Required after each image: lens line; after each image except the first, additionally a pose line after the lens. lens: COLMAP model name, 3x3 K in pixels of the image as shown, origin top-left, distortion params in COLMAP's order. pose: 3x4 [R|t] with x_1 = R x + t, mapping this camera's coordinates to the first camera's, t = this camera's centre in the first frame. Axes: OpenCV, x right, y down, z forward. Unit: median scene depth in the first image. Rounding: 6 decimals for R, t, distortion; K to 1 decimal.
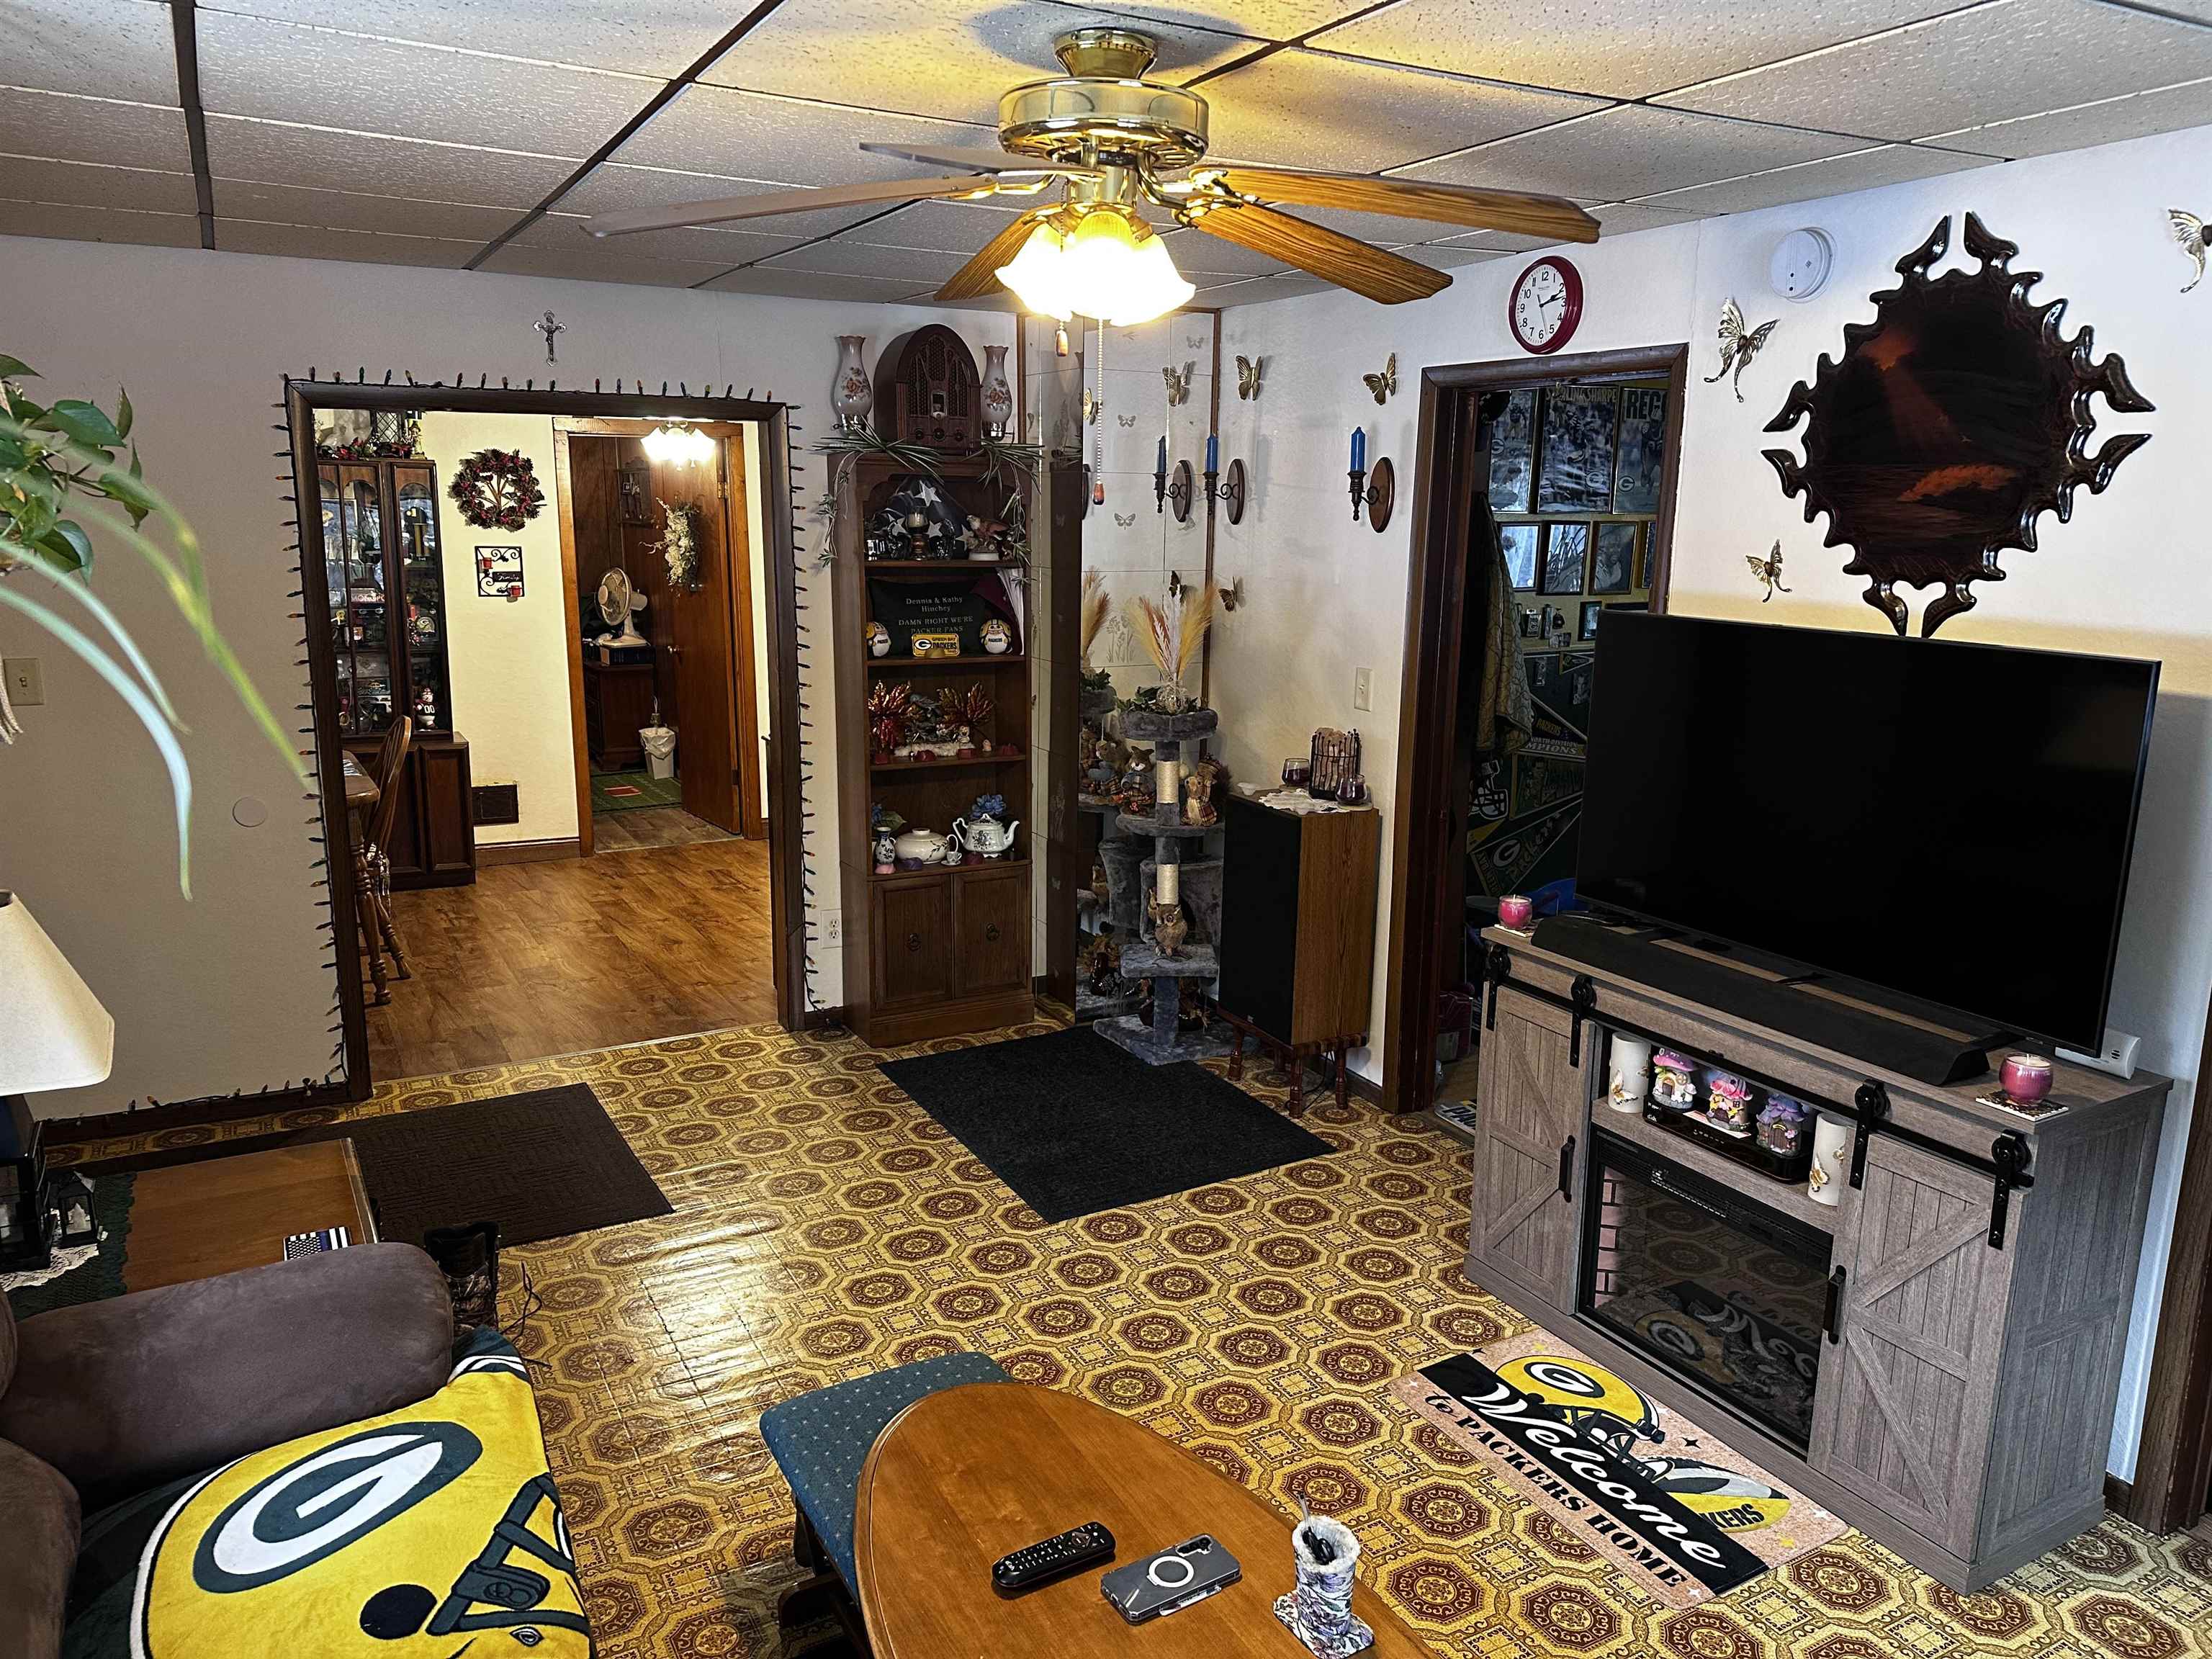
lens RADIAL K [[1526.5, 0, 1105.7], [0, 1526.5, 836.4], [0, 0, 1]] dist [0.122810, -0.155789]
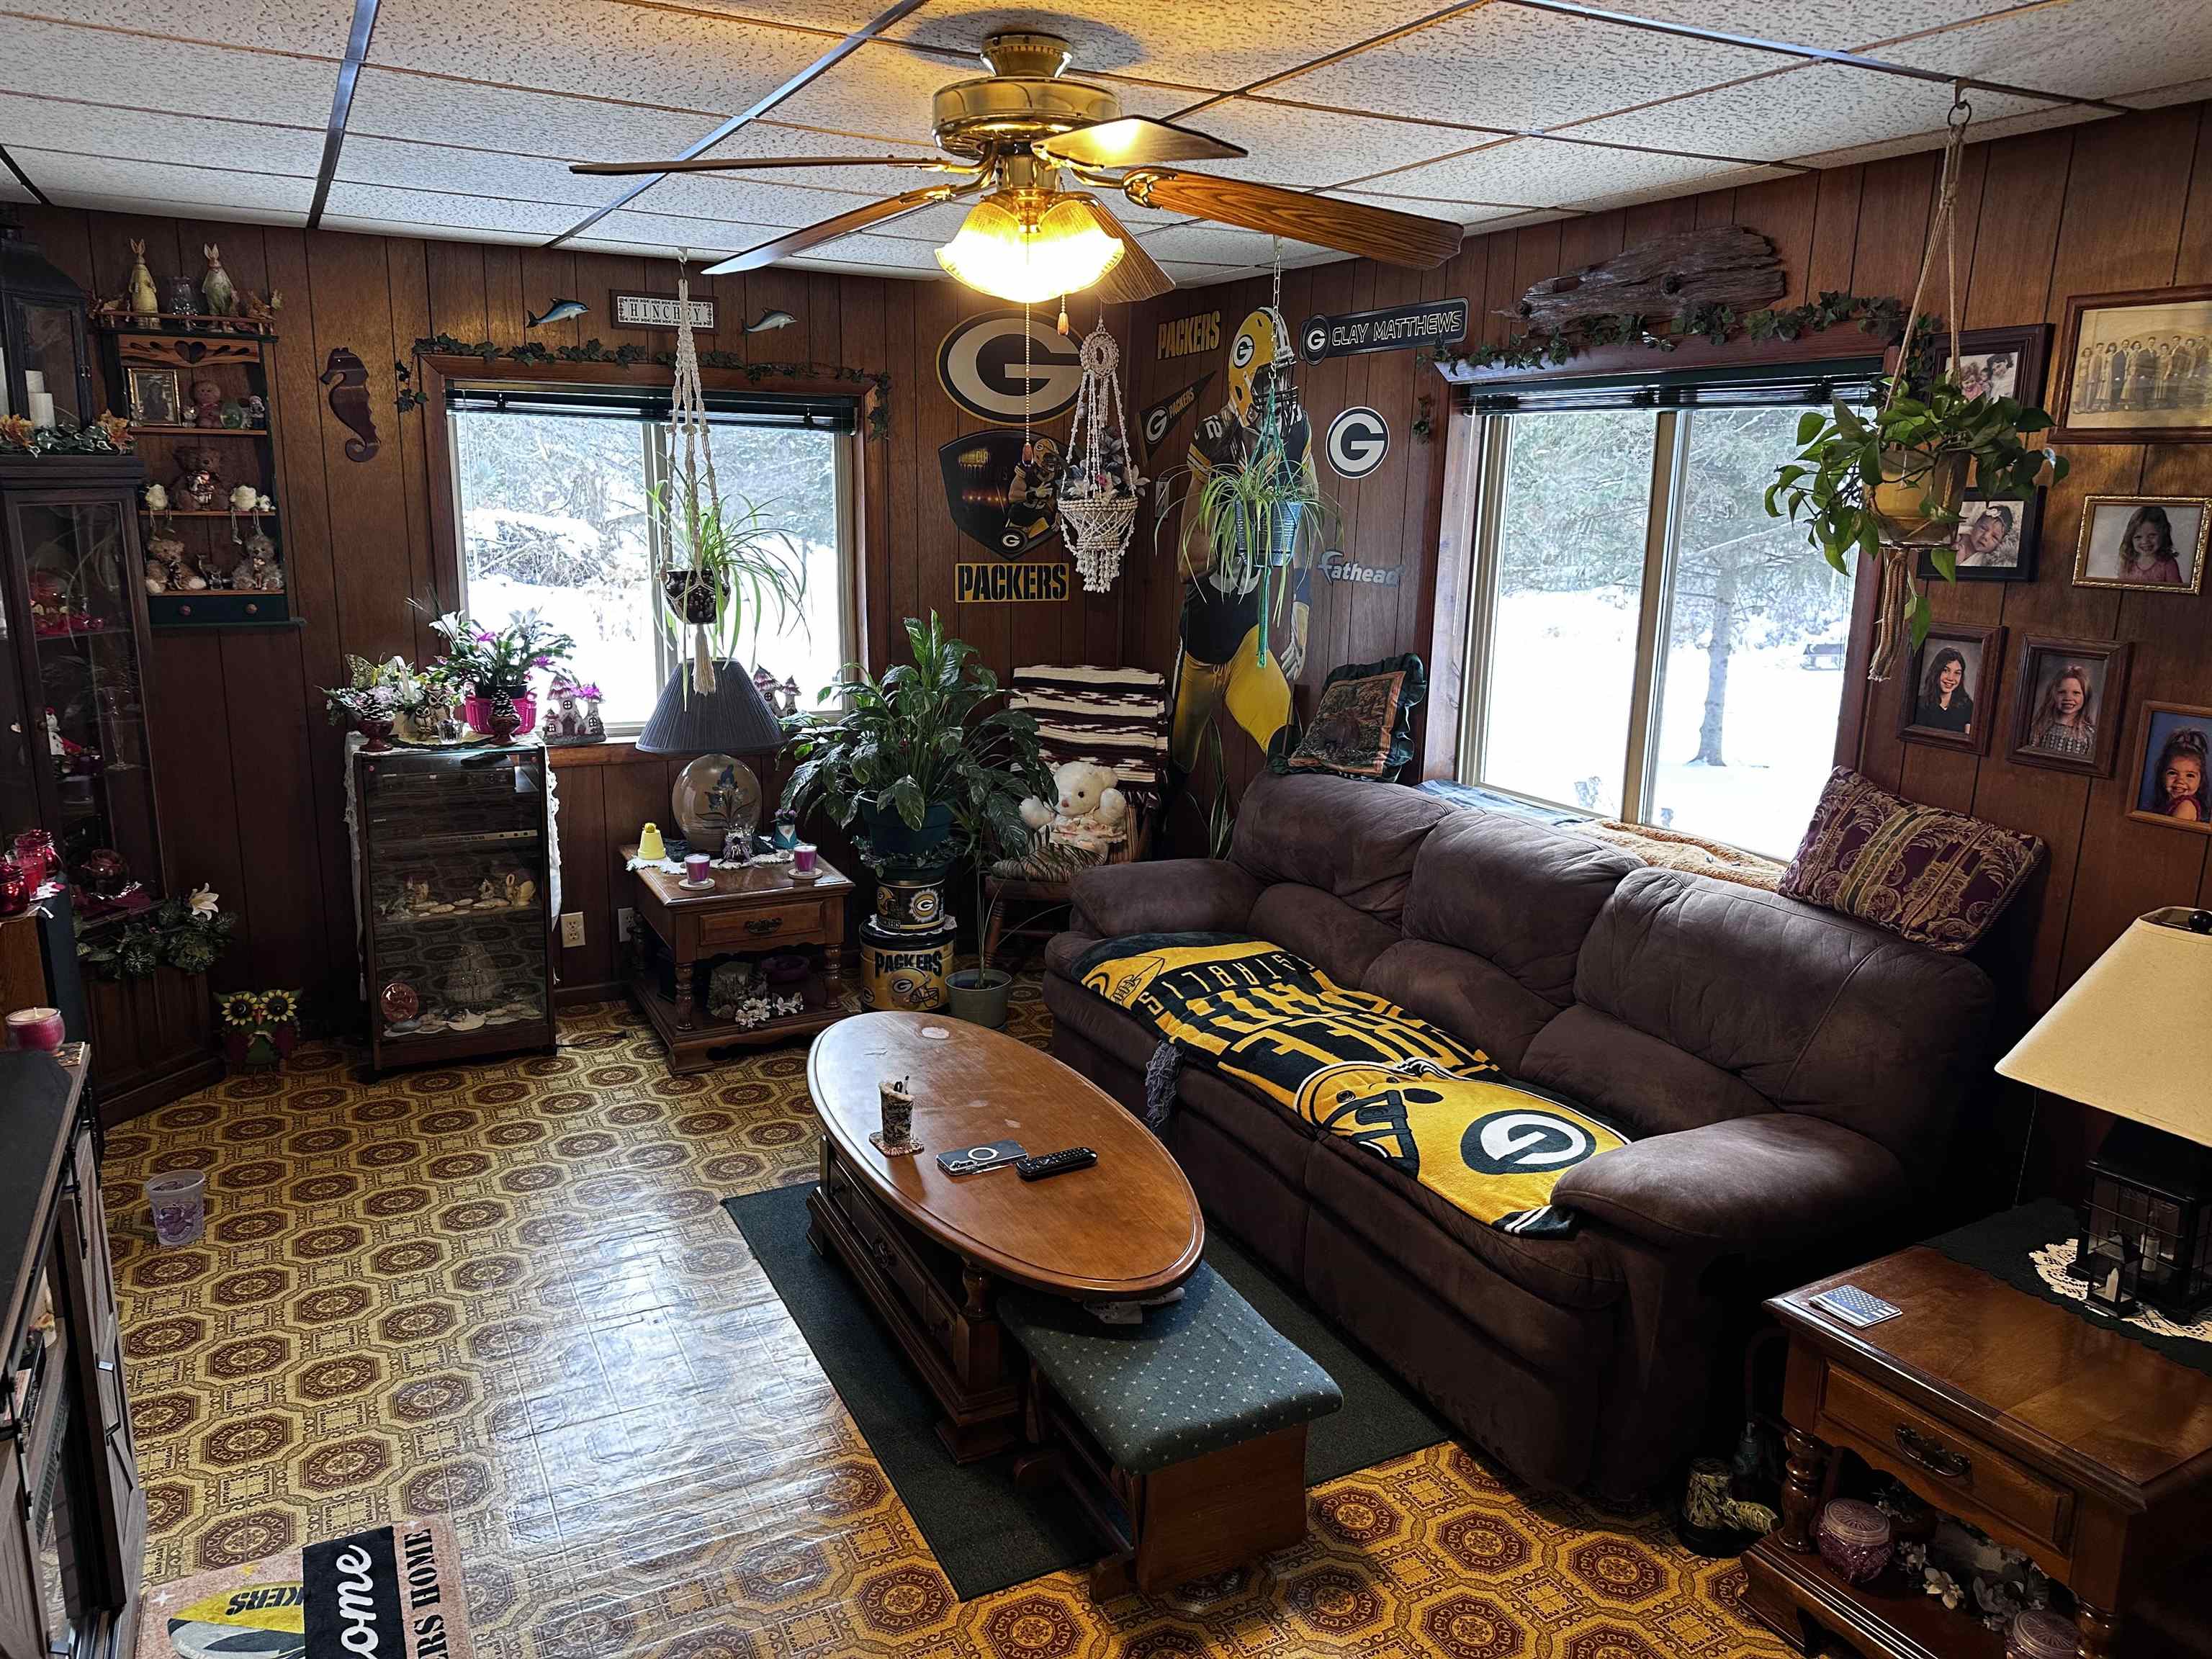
lens RADIAL K [[1530.8, 0, 1103.2], [0, 1530.8, 829.0], [0, 0, 1]] dist [0.118589, -0.158582]
pose [[-0.999171, -0.038330, 0.013701, -0.054875], [-0.028923, 0.905369, 0.423640, -0.303778], [-0.028643, 0.422893, -0.905727, 1.430119]]
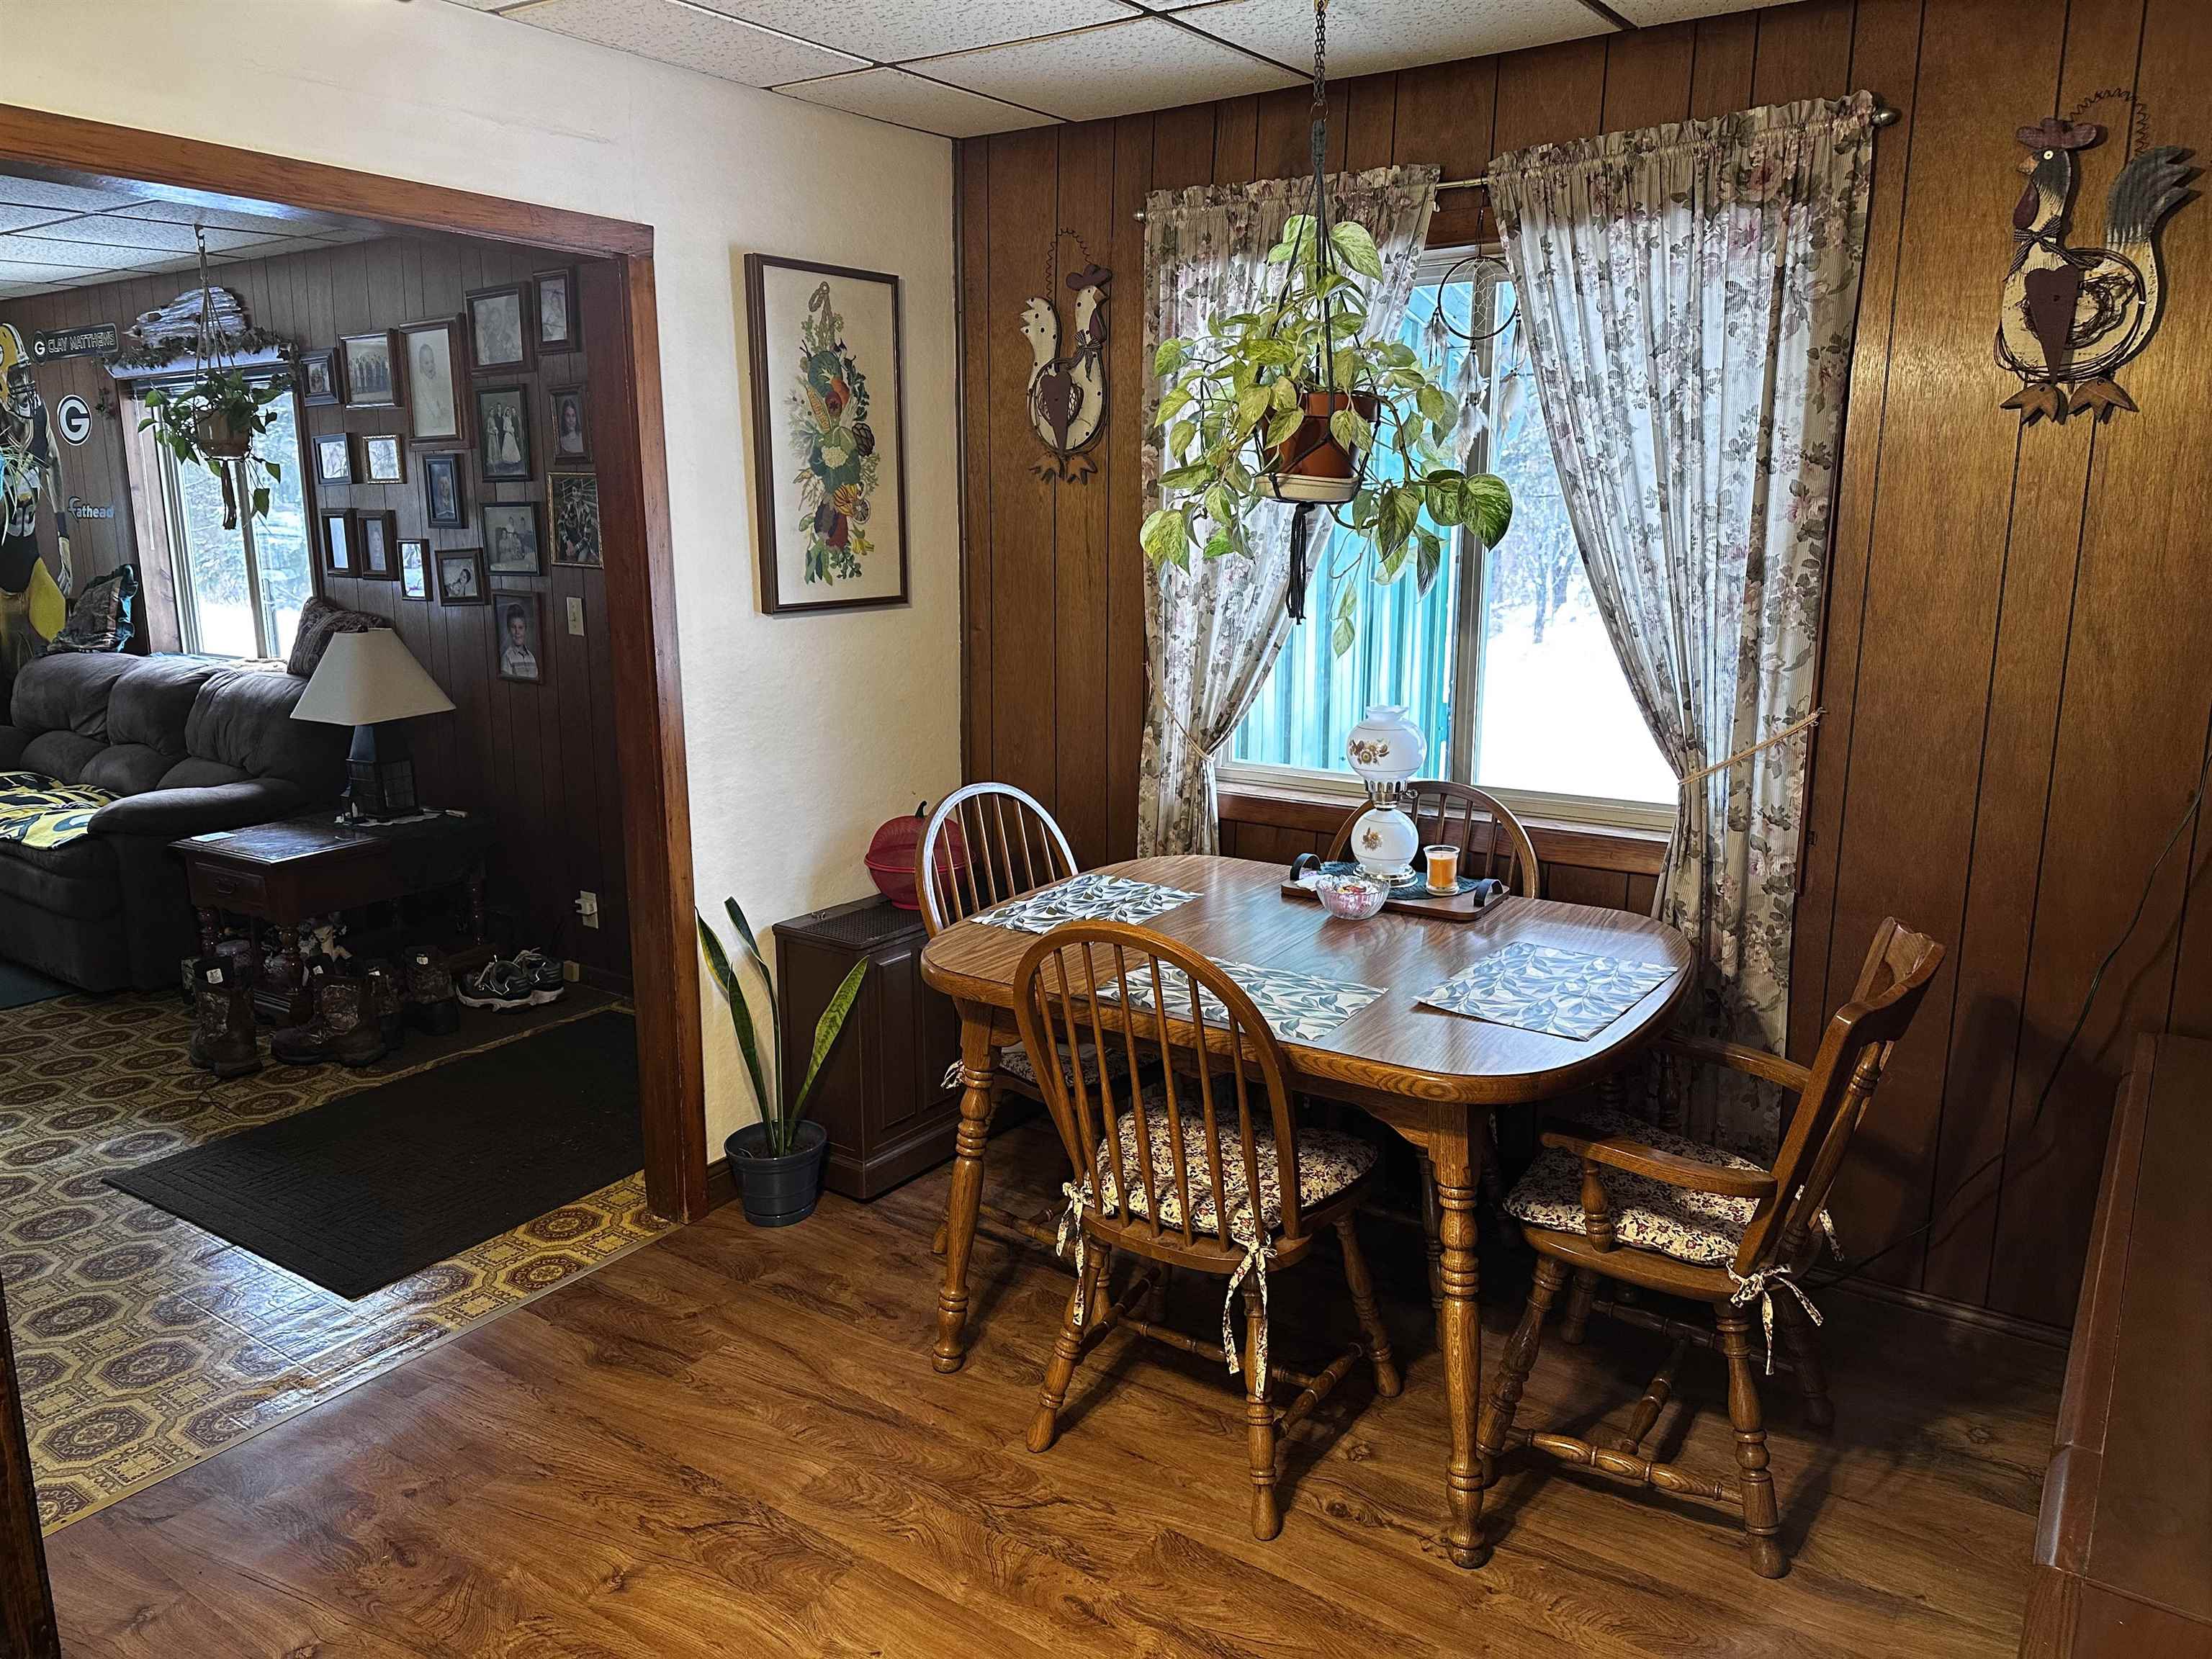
lens RADIAL K [[1561.8, 0, 1109.2], [0, 1561.8, 811.3], [0, 0, 1]] dist [0.115350, -0.143509]
pose [[-0.897359, 0.078617, -0.434242, -0.538790], [-0.099495, 0.922626, 0.372642, -0.472377], [0.429939, 0.377599, -0.820105, 2.485396]]
